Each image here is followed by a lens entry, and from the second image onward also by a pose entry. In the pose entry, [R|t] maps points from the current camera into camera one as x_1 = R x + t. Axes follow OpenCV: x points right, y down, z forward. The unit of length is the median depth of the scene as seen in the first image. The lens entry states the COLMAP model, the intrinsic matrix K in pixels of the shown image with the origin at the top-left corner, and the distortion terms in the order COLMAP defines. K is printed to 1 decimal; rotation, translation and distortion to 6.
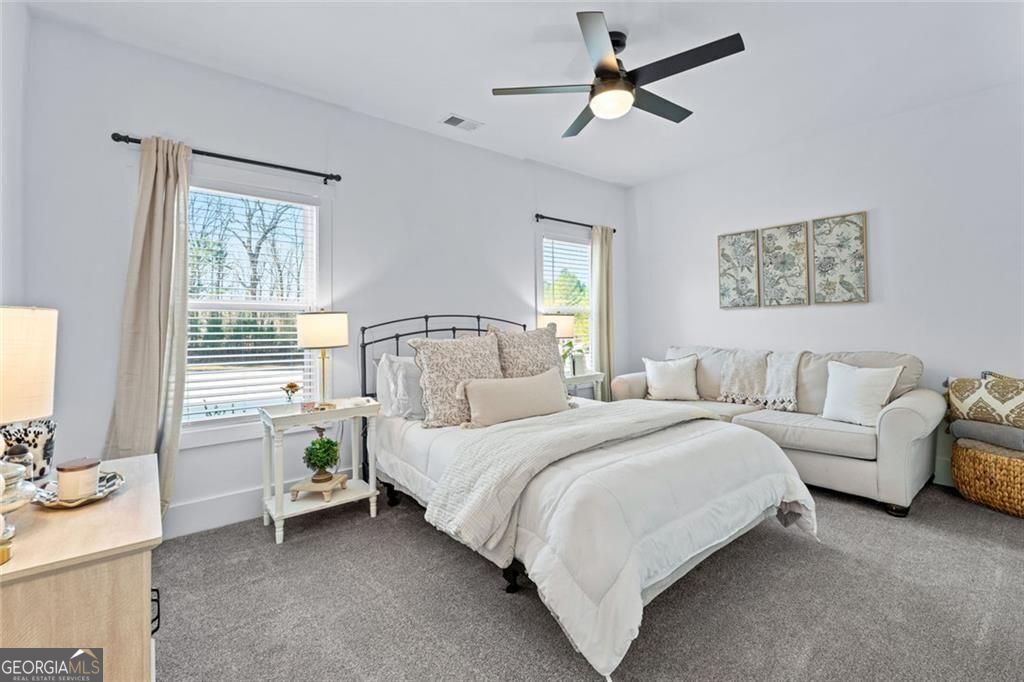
lens RADIAL K [[453.3, 0, 512.3], [0, 453.3, 330.4], [0, 0, 1]] dist [-0.000716, -0.000826]
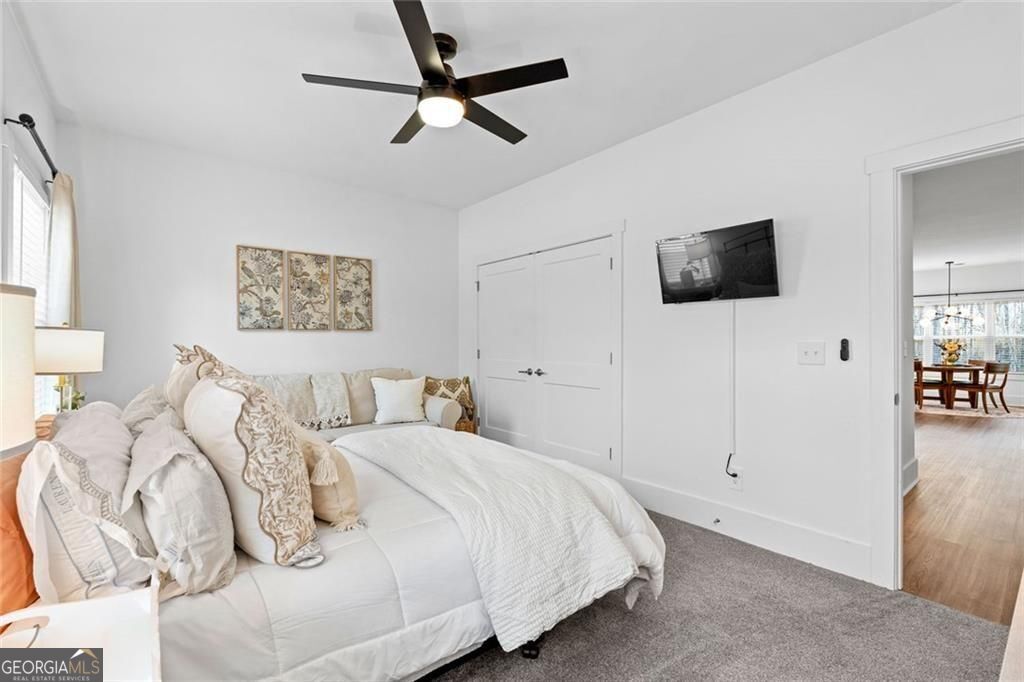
lens RADIAL K [[457.4, 0, 512.0], [0, 457.4, 341.0], [0, 0, 1]] dist [0.002244, 0.000096]
pose [[0.005407, 0.012146, 0.999912, -0.466708], [0.014540, 0.999820, -0.012223, -0.009448], [-0.999880, 0.014605, 0.005230, 0.538392]]
